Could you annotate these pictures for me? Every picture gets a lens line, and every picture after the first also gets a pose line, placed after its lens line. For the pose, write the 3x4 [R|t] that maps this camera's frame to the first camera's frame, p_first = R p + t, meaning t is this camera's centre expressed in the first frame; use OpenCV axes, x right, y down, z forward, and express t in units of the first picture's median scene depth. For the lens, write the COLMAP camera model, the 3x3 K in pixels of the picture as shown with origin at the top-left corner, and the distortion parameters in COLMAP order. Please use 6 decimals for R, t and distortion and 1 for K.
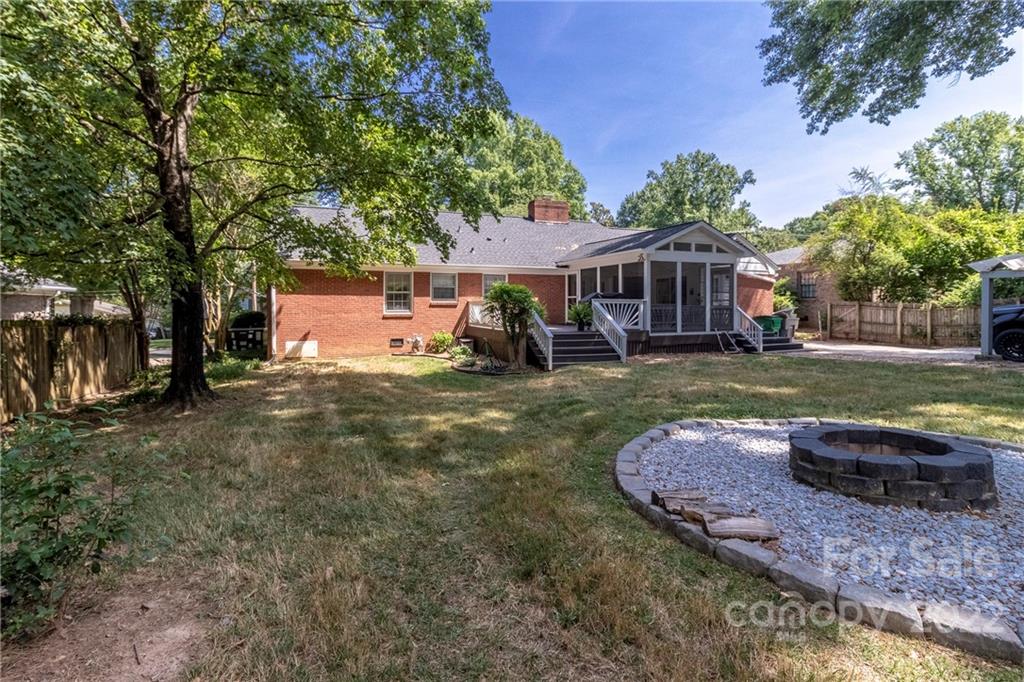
lens RADIAL K [[471.9, 0, 518.8], [0, 471.9, 336.8], [0, 0, 1]] dist [0.004059, -0.000812]
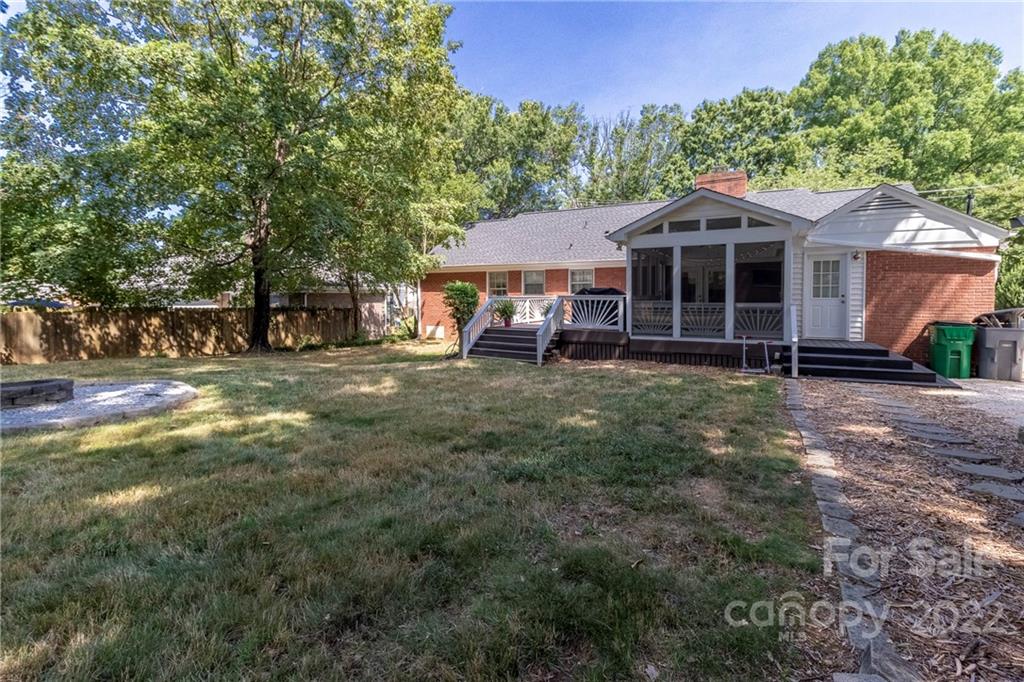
lens RADIAL K [[471.9, 0, 511.0], [0, 471.9, 342.8], [0, 0, 1]] dist [0.004059, -0.000812]
pose [[0.651161, 0.072846, -0.755436, 0.615436], [-0.048058, 0.997343, 0.054748, -0.024662], [0.757417, 0.000655, 0.652931, 0.233439]]
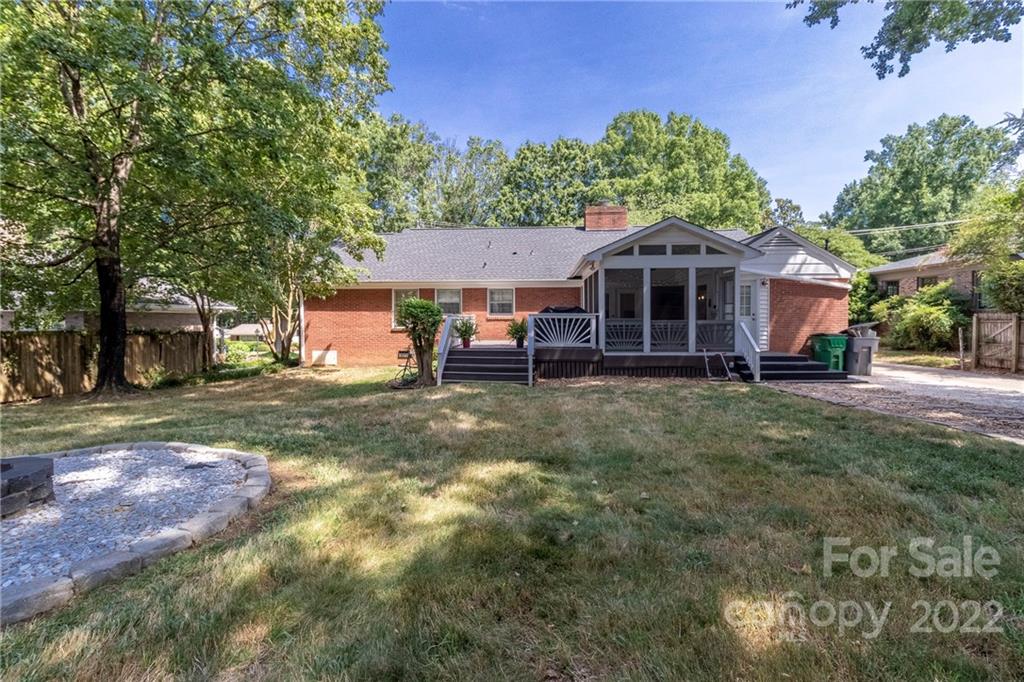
lens RADIAL K [[471.9, 0, 519.0], [0, 471.9, 349.5], [0, 0, 1]] dist [0.004059, -0.000812]
pose [[0.909279, 0.024241, -0.415481, 0.393967], [-0.025417, 0.999673, 0.002701, -0.008937], [0.415411, 0.008105, 0.909598, 0.118820]]
